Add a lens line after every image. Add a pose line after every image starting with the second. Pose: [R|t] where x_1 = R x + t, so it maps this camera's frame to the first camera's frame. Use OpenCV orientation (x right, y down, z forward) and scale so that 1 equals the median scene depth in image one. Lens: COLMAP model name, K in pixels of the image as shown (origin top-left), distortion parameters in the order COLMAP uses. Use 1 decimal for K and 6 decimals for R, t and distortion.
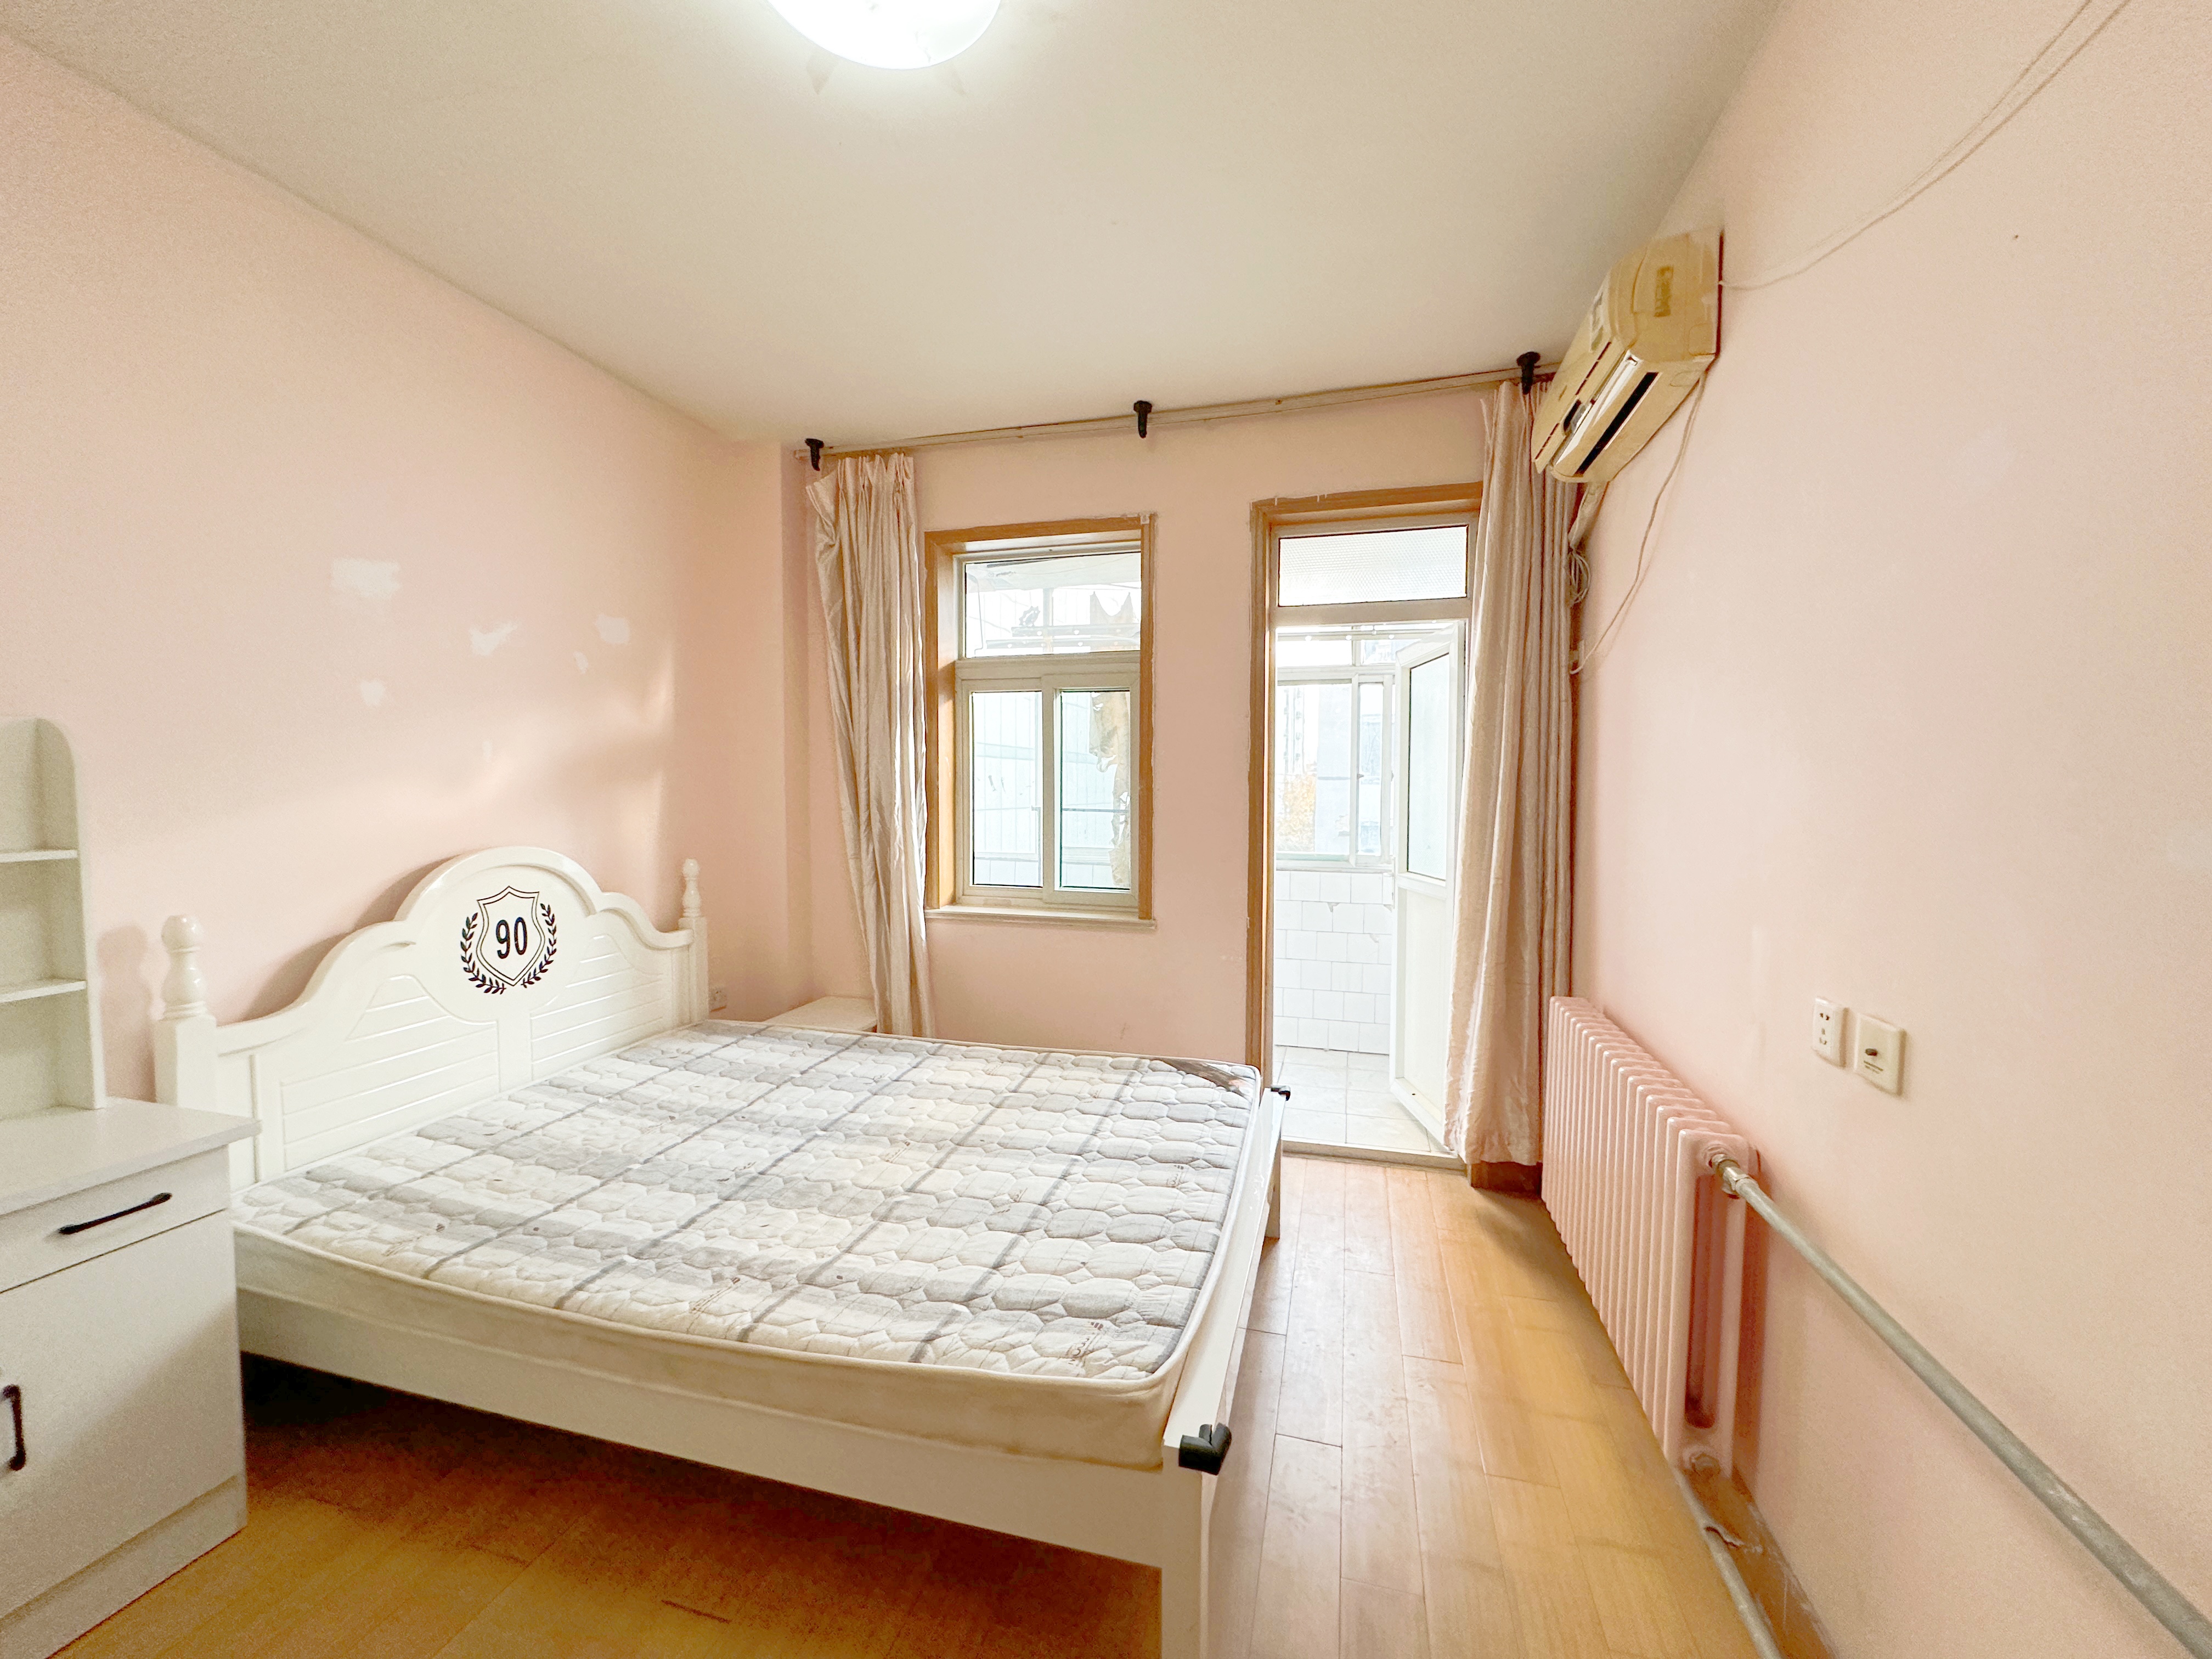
lens RADIAL K [[884.7, 0, 1107.3], [0, 884.7, 833.6], [0, 0, 1]] dist [0.000216, 0.000035]
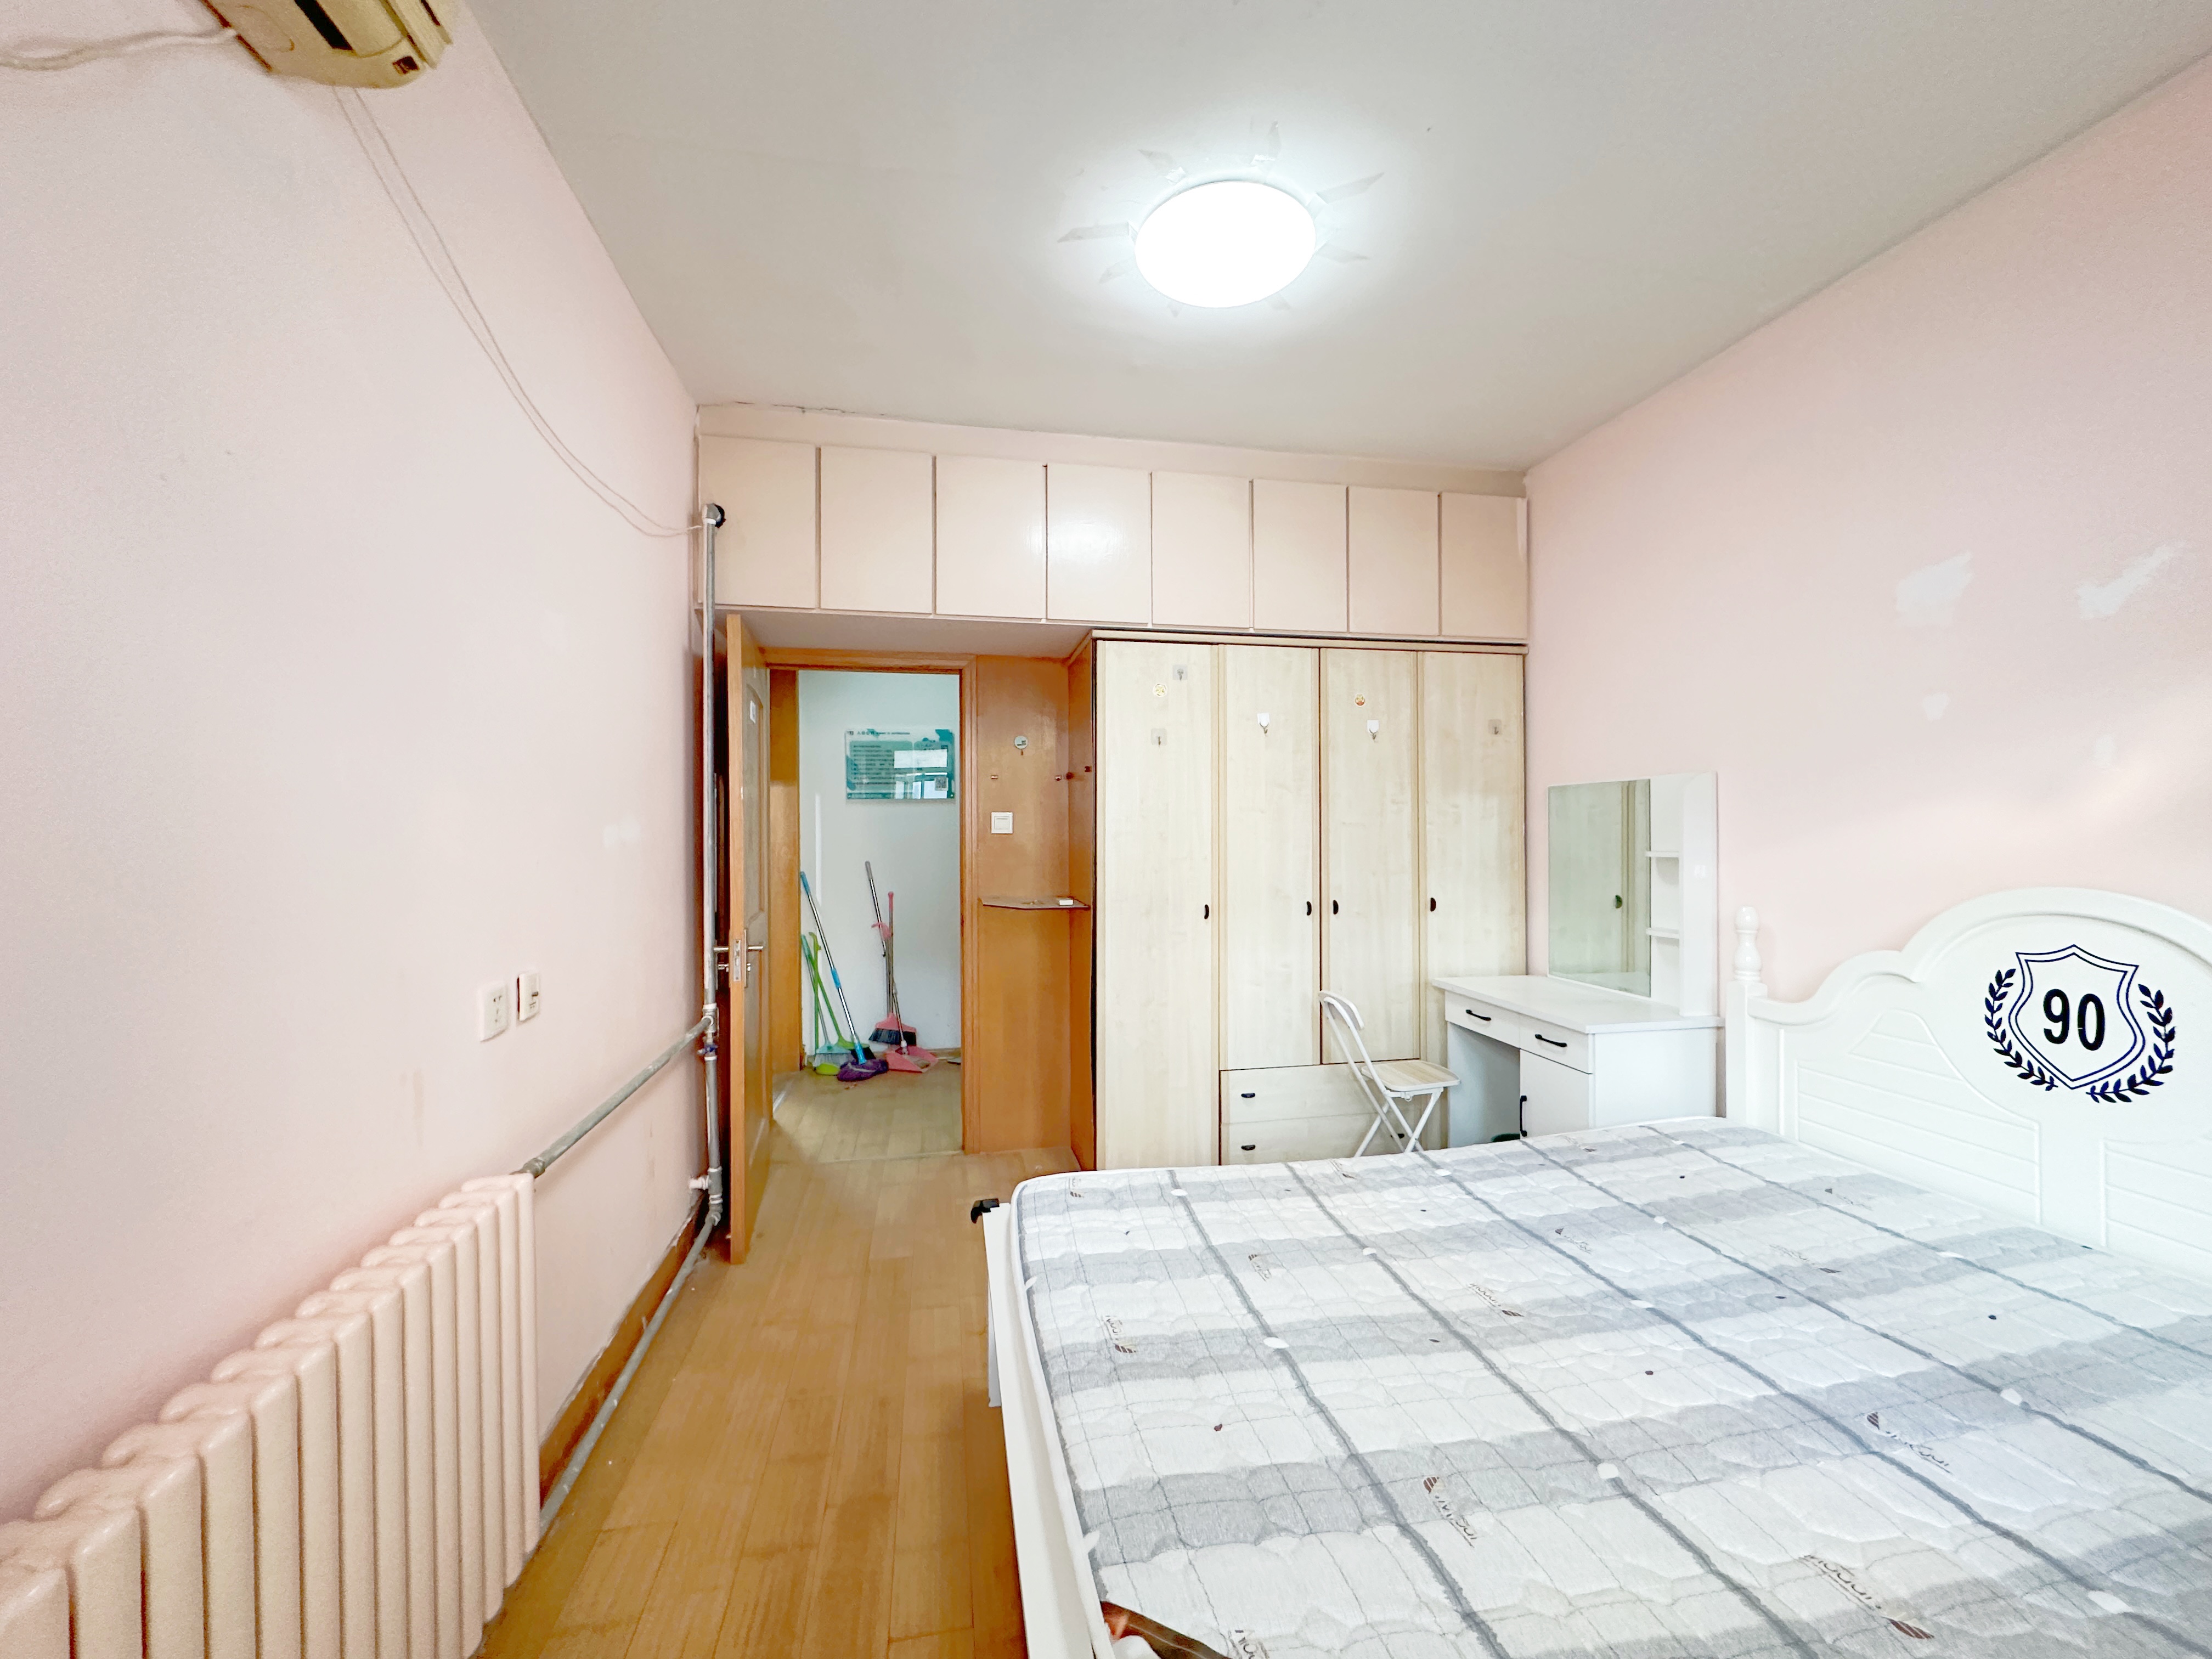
lens RADIAL K [[884.7, 0, 1105.1], [0, 884.7, 837.2], [0, 0, 1]] dist [0.000216, 0.000035]
pose [[-0.892216, 0.001946, -0.451604, 0.327492], [-0.025566, 0.998169, 0.054811, -0.044939], [0.450884, 0.060449, -0.890533, 1.293841]]
